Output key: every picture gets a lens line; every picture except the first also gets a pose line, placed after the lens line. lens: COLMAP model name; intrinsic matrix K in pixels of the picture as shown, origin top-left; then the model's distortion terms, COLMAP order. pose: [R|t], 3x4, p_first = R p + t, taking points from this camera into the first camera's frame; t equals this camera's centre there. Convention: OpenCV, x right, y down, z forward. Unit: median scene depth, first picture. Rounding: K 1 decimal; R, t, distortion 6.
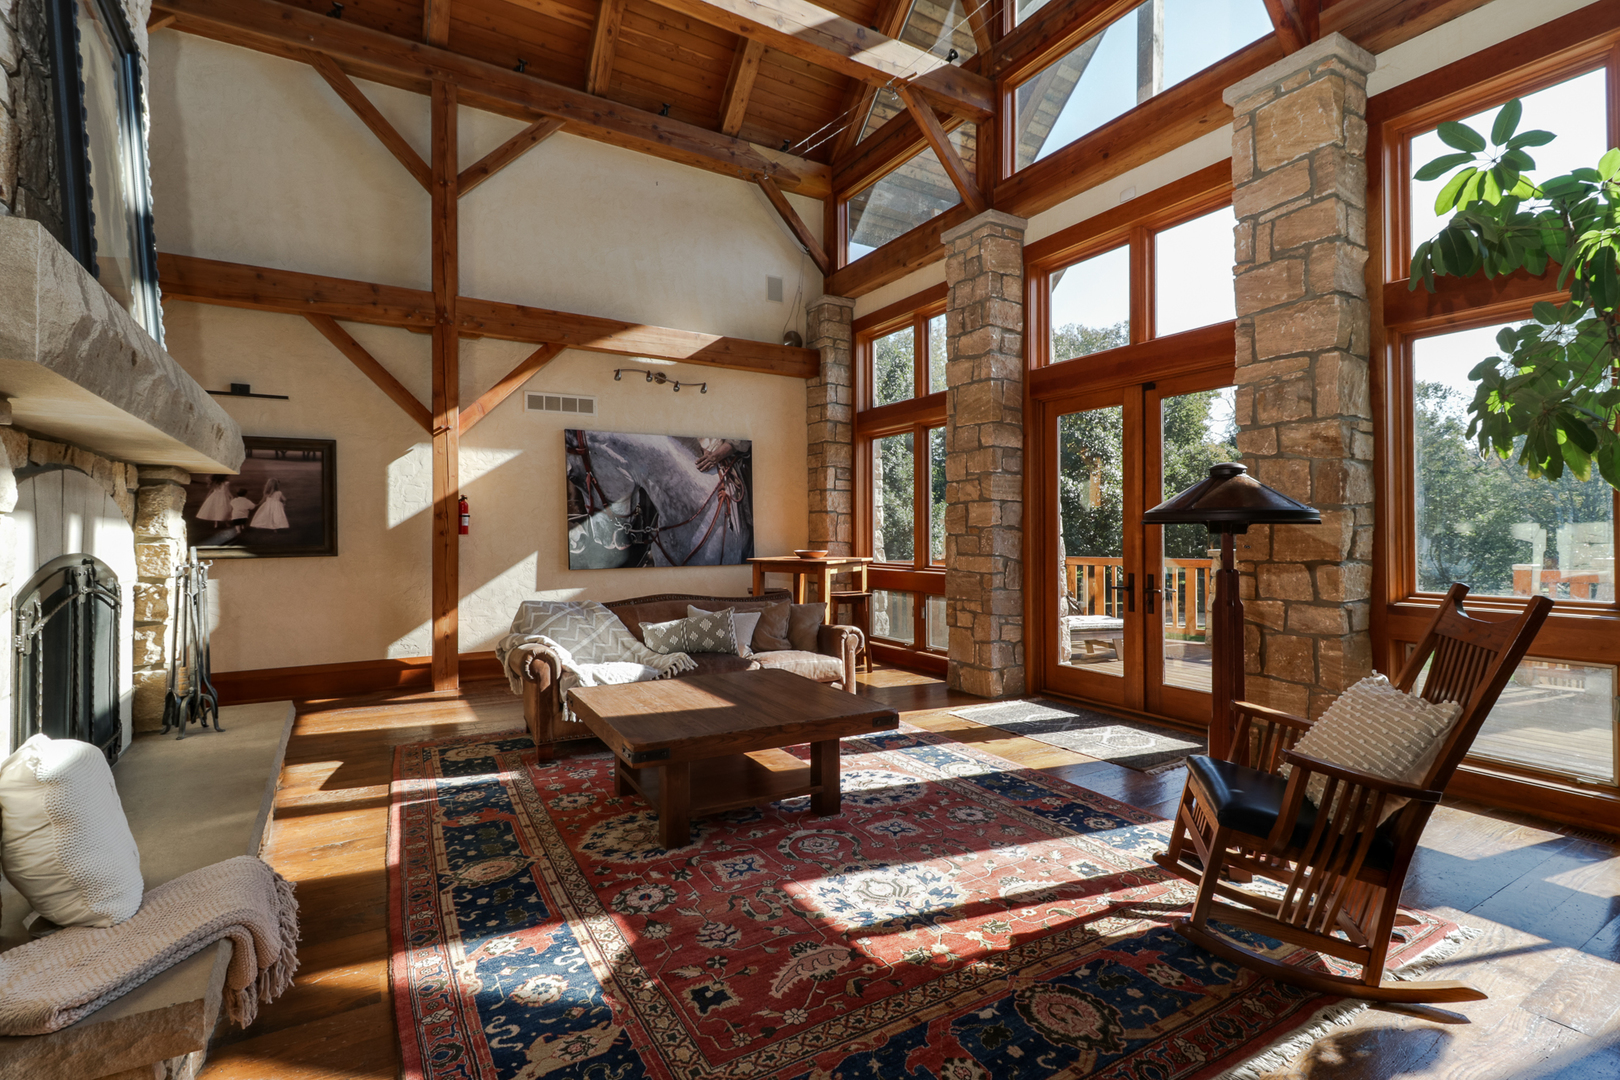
lens RADIAL K [[756.0, 0, 807.2], [0, 756.0, 515.0], [0, 0, 1]] dist [0.014430, -0.008896]
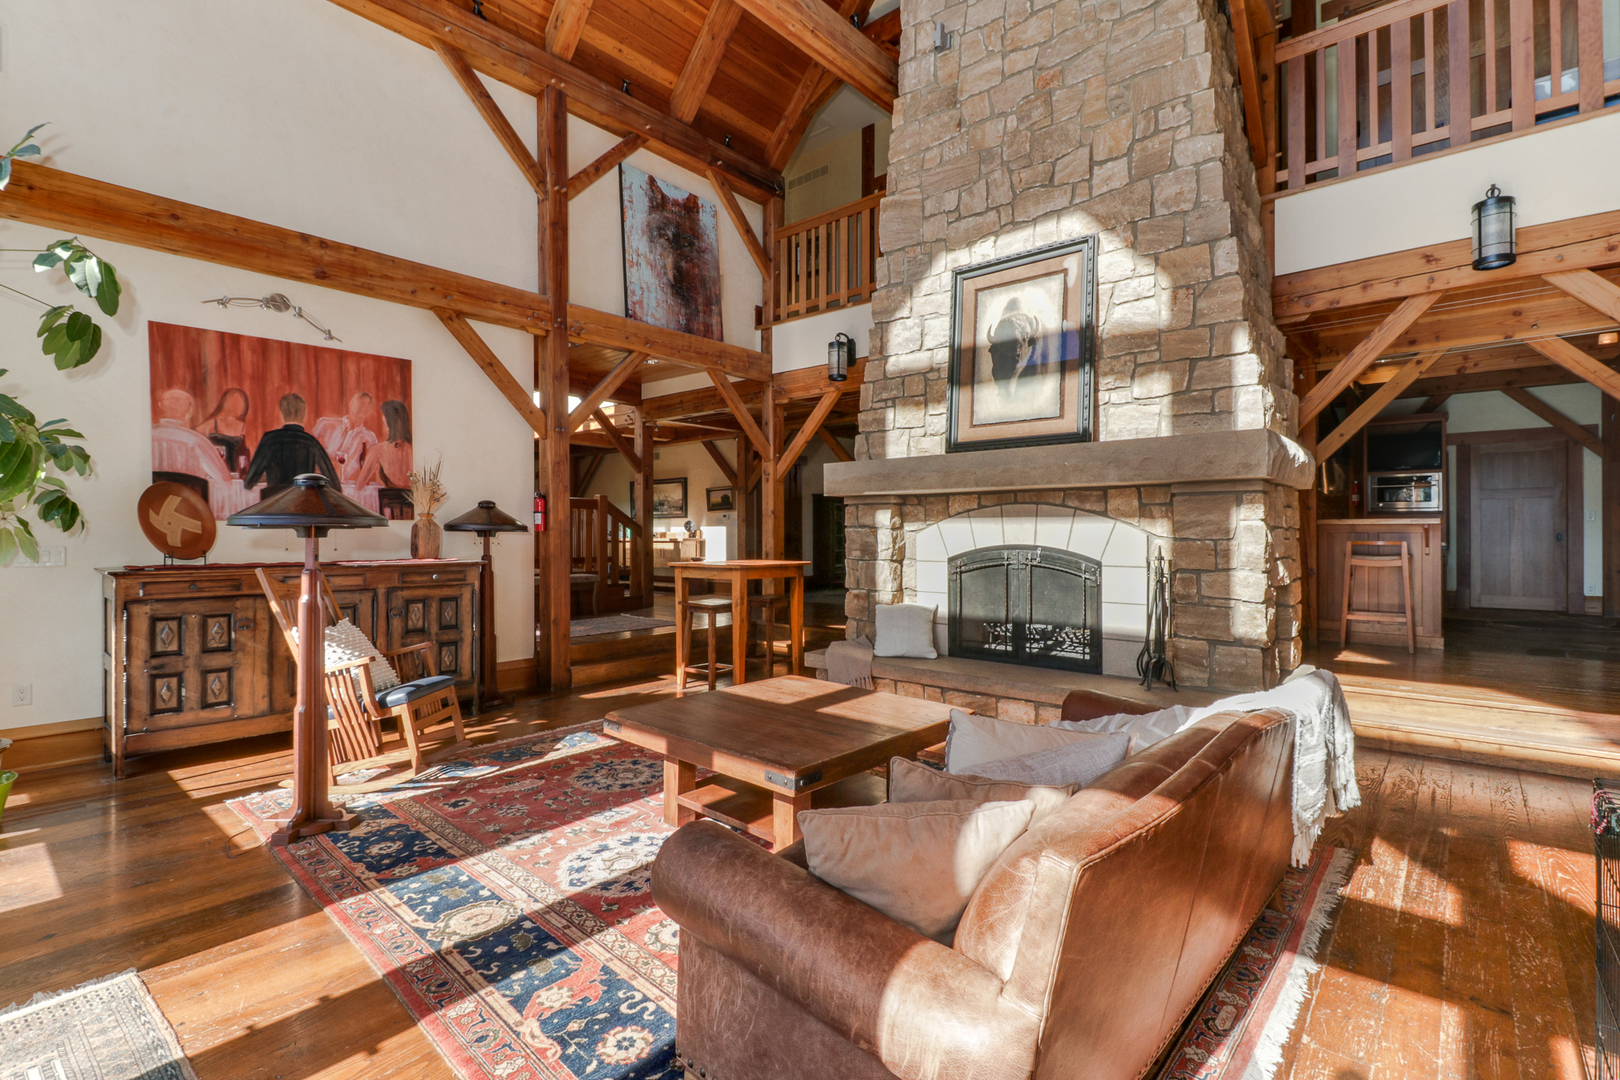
lens RADIAL K [[744.0, 0, 813.4], [0, 744.0, 532.7], [0, 0, 1]] dist [-0.001145, -0.001816]
pose [[-0.948949, 0.003101, -0.315414, 0.138704], [0.011604, 0.999618, -0.025085, 0.036660], [0.315215, -0.027464, -0.948623, 1.679716]]
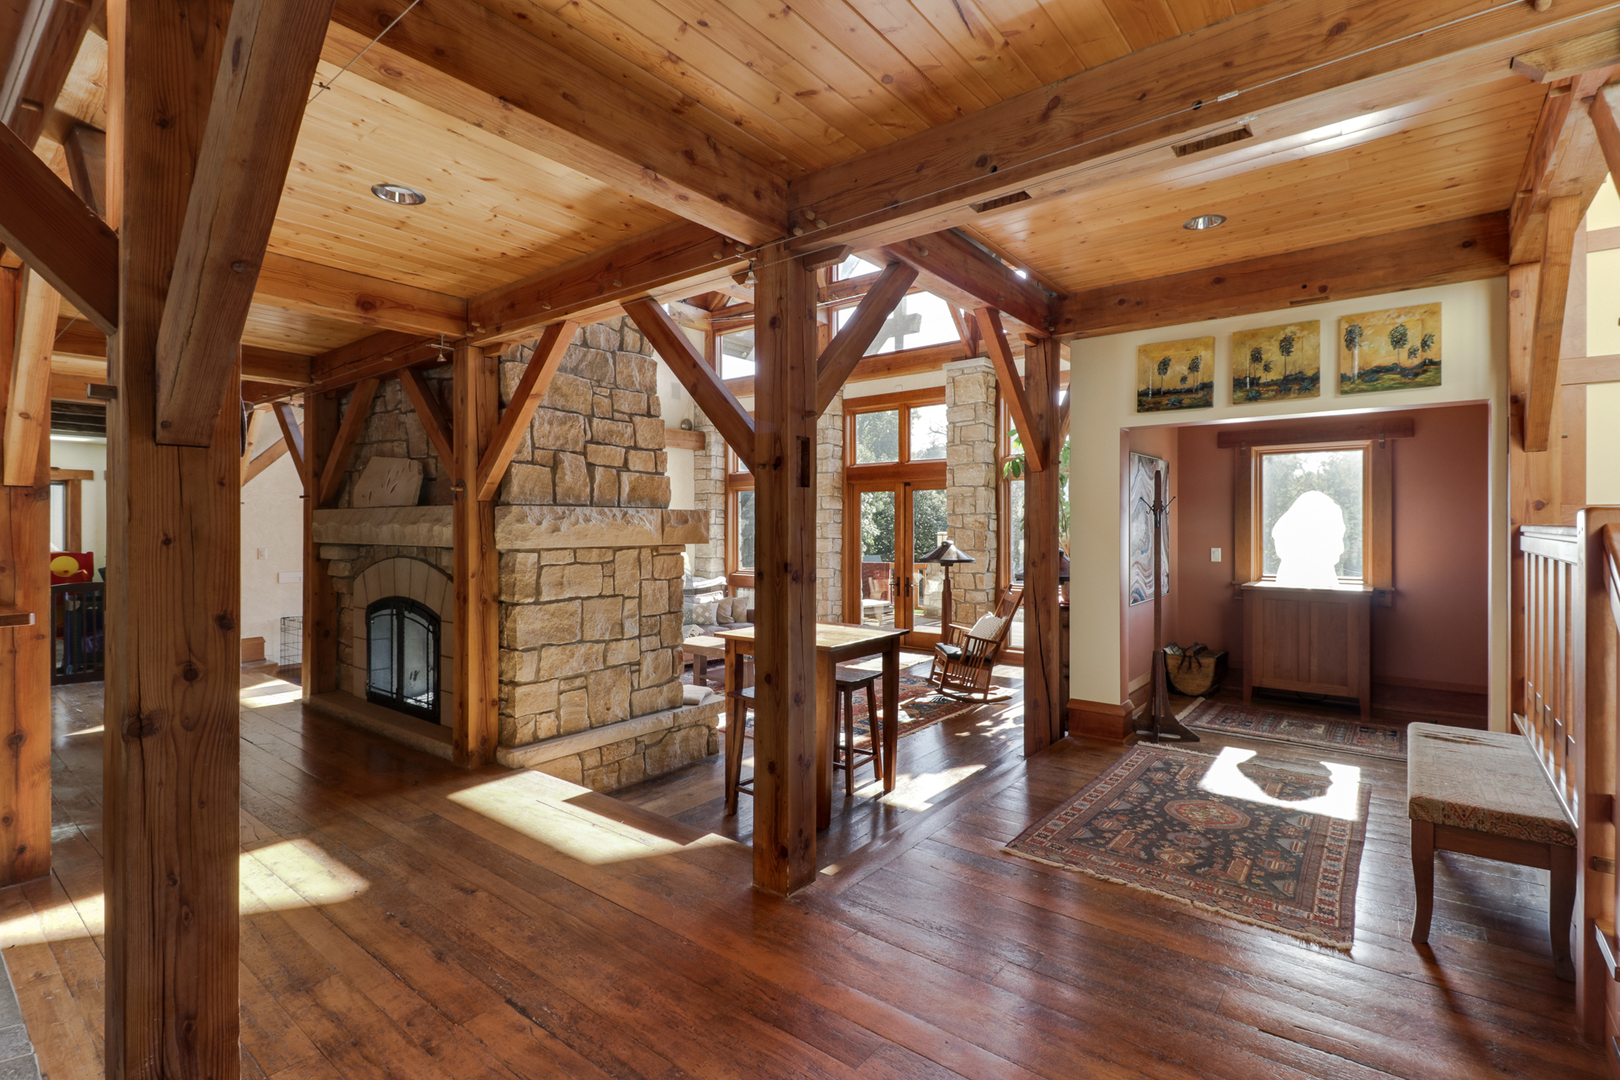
lens RADIAL K [[756.0, 0, 802.5], [0, 756.0, 510.2], [0, 0, 1]] dist [0.014430, -0.008896]
pose [[0.939182, 0.006683, 0.343354, -0.654894], [-0.008926, 0.999948, 0.004953, -0.140778], [-0.343303, -0.007716, 0.939193, -1.038002]]
